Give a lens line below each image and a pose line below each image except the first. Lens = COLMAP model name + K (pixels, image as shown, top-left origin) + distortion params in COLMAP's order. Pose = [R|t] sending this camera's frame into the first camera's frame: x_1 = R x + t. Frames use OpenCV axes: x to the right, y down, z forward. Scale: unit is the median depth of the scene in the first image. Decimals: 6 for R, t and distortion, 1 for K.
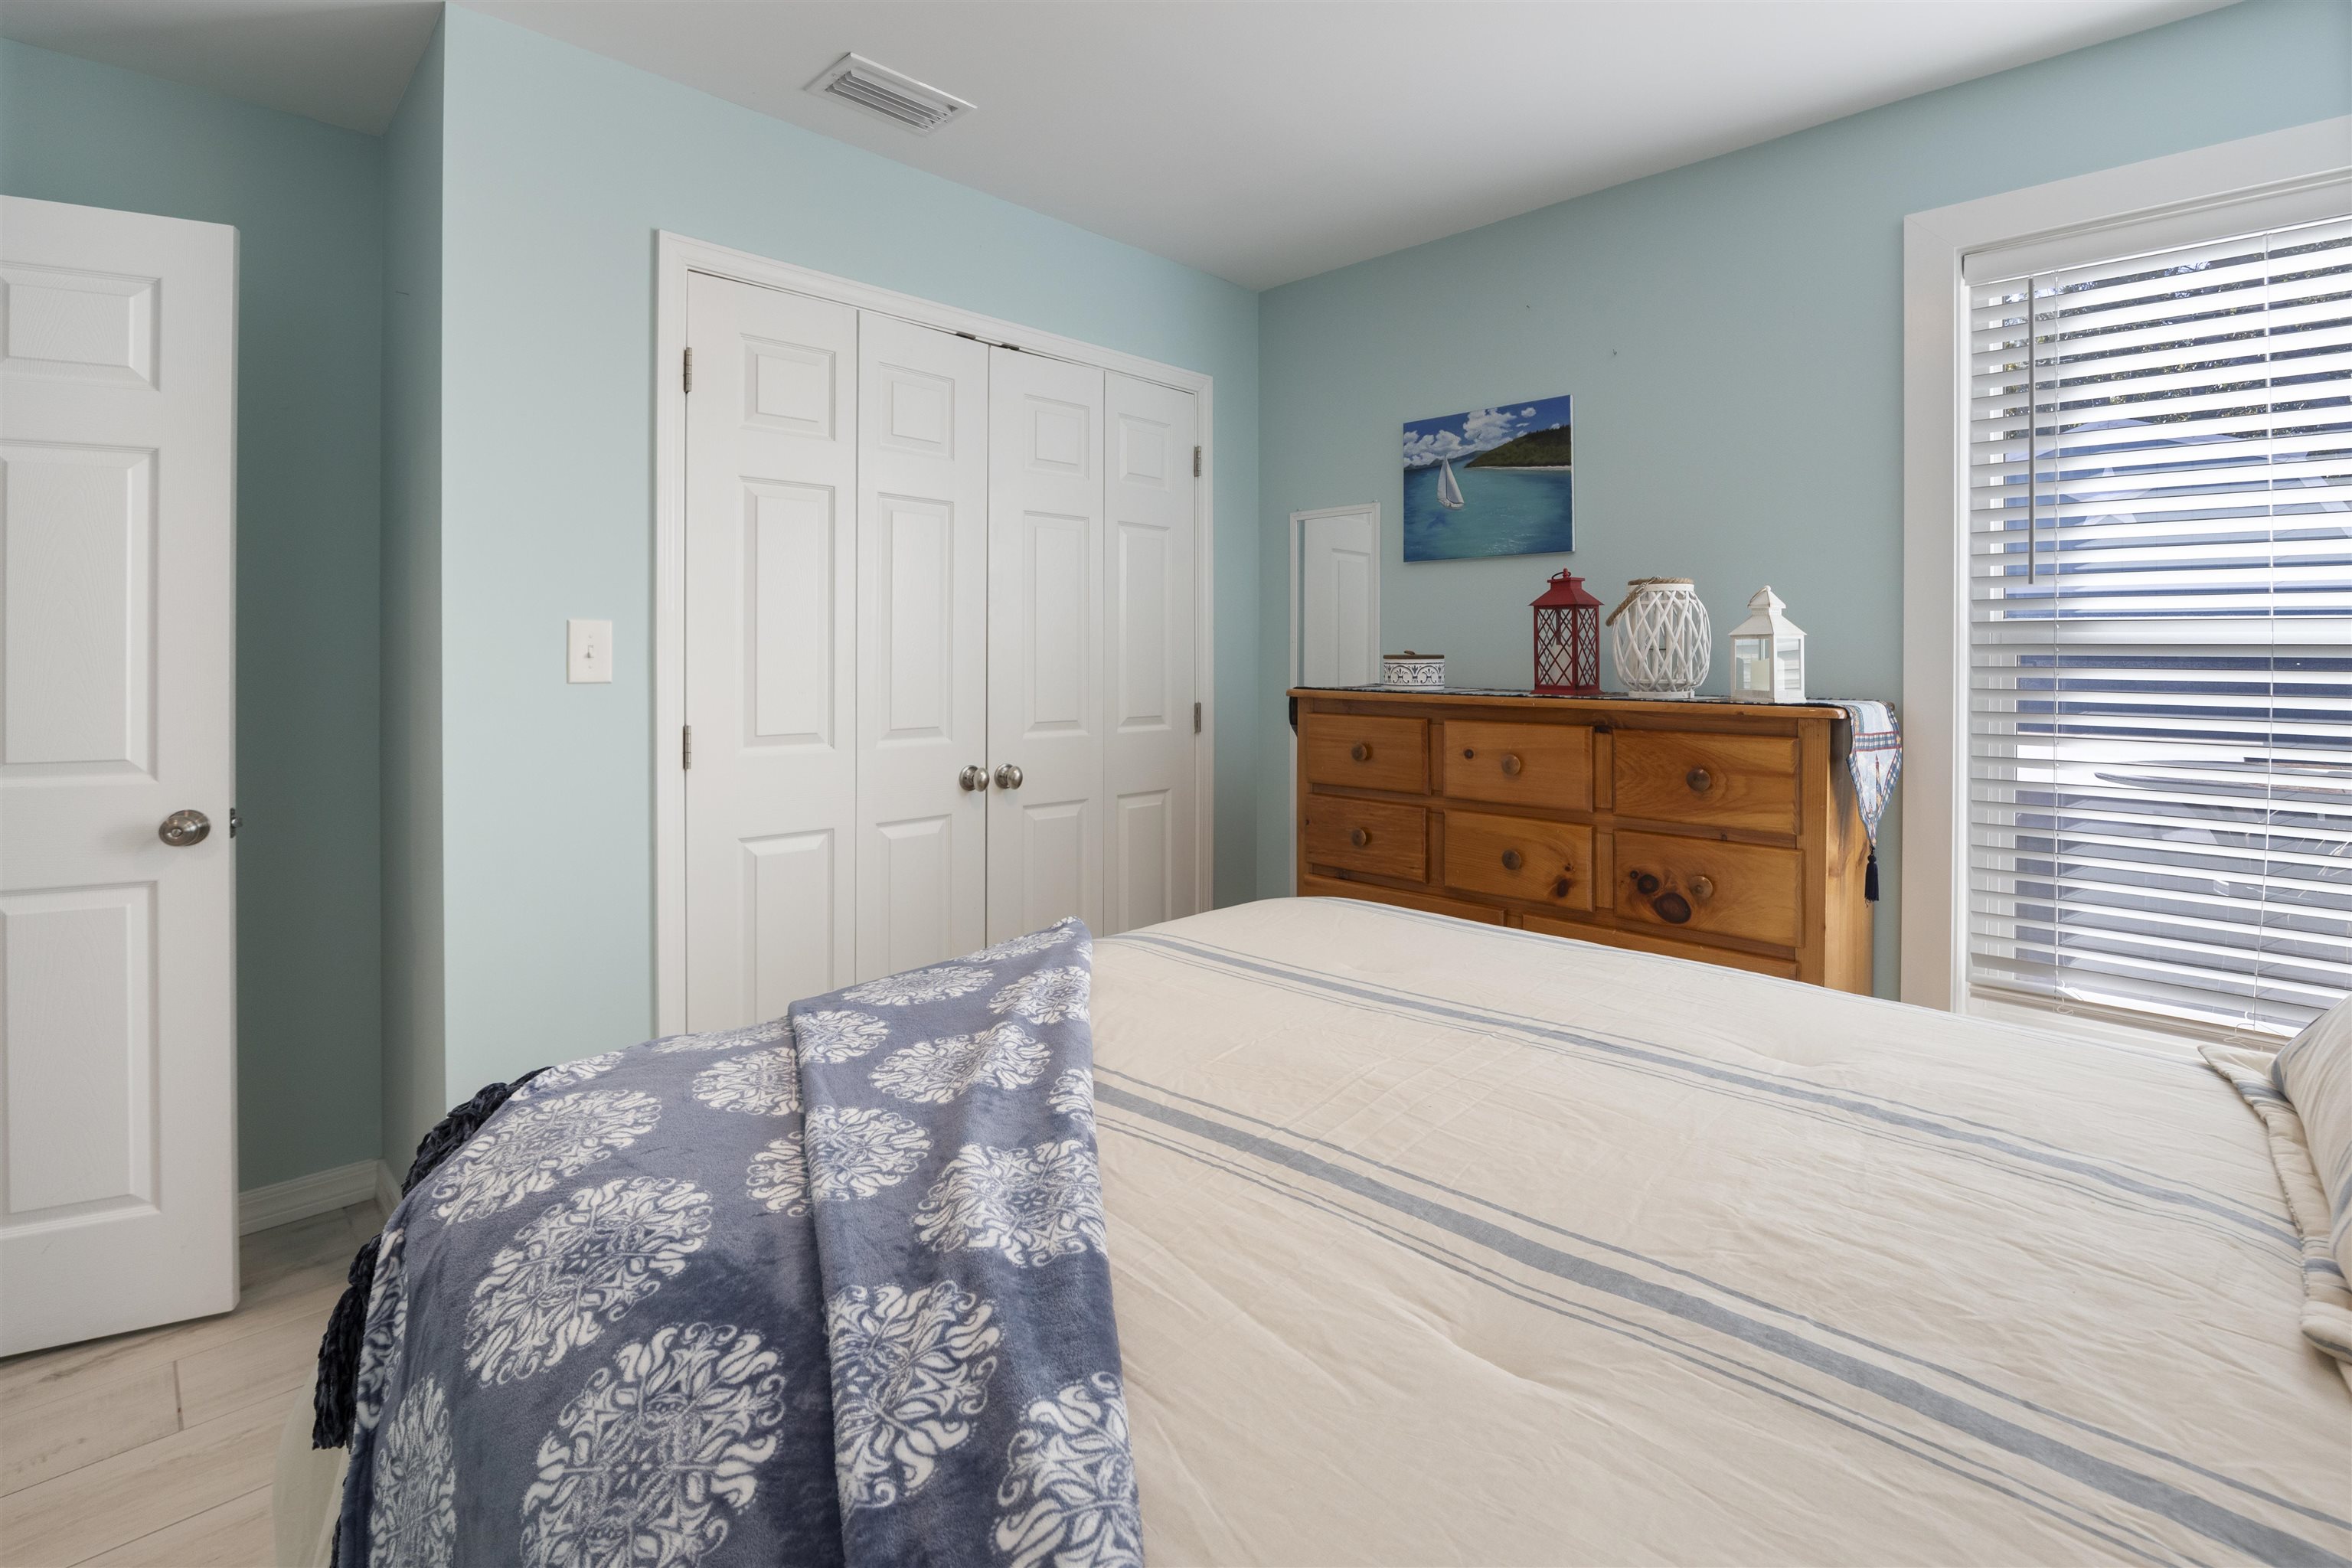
lens RADIAL K [[1082.9, 0, 1213.1], [0, 1082.9, 647.5], [0, 0, 1]] dist [-0.022580, 0.000025]
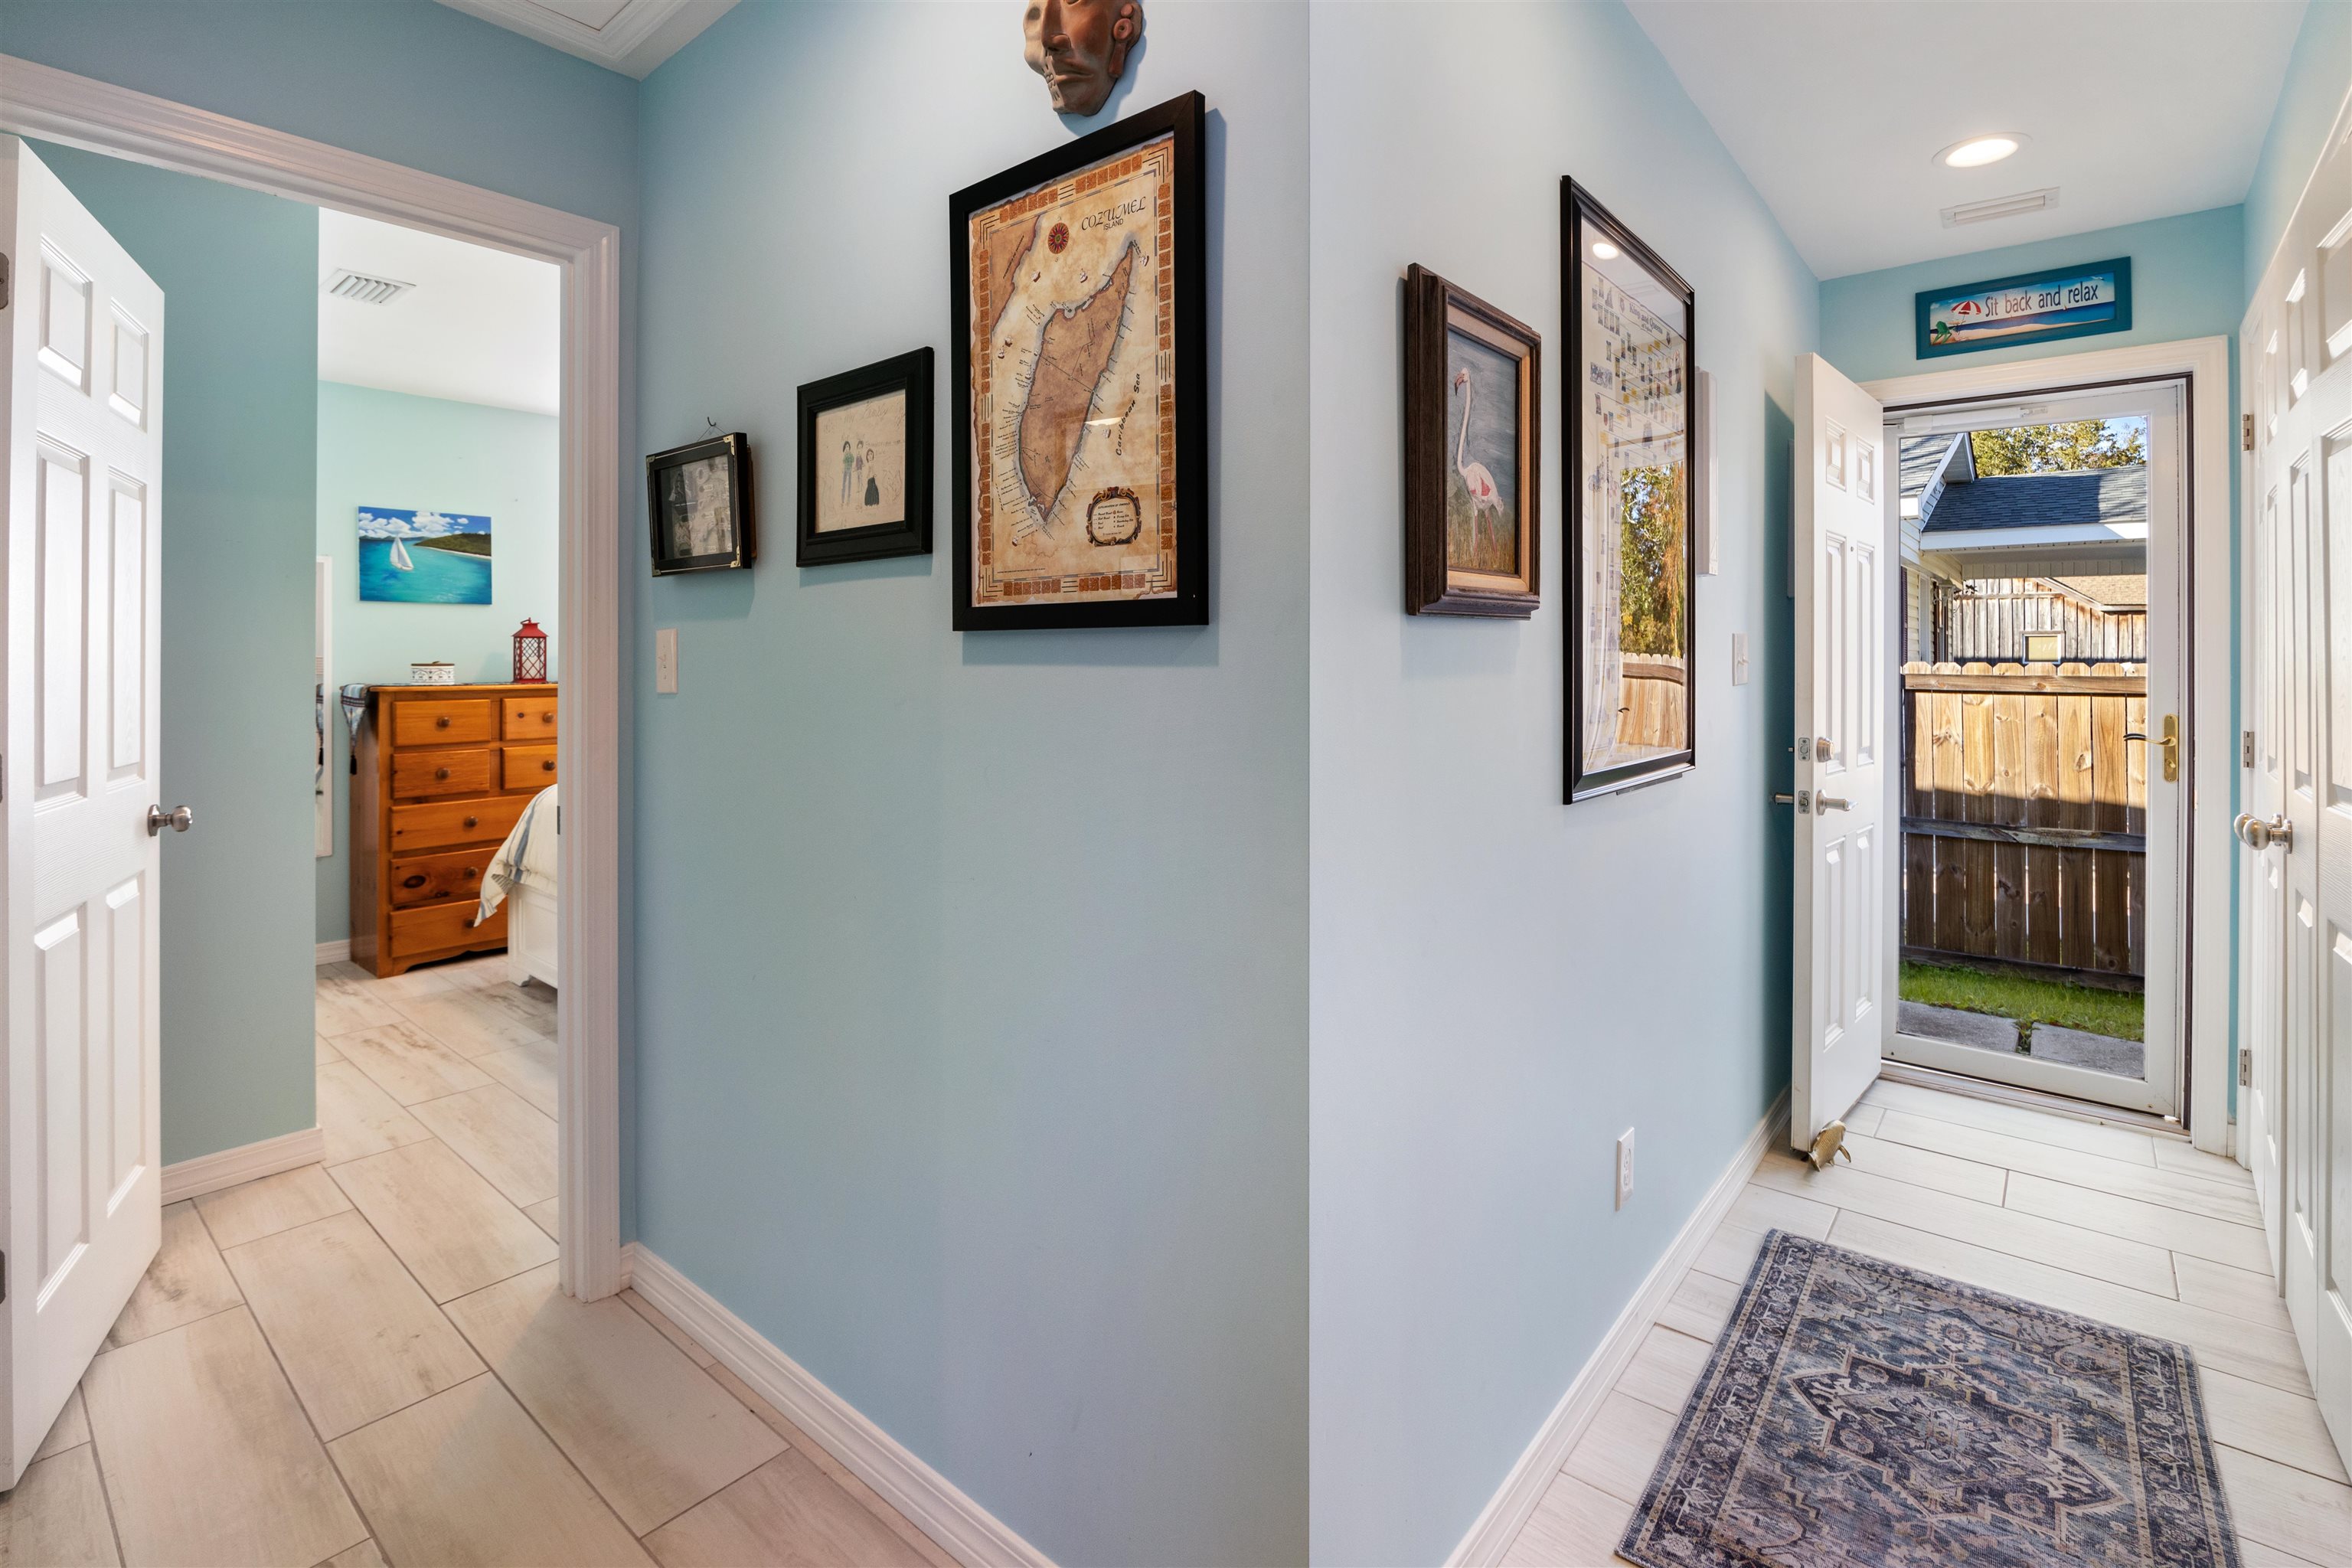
lens RADIAL K [[1082.9, 0, 1191.6], [0, 1082.9, 657.7], [0, 0, 1]] dist [-0.022580, 0.000025]
pose [[-0.063725, -0.008658, 0.997930, -1.511237], [-0.004270, 0.999956, 0.008403, -0.020621], [-0.997958, -0.003725, -0.063759, -0.044906]]
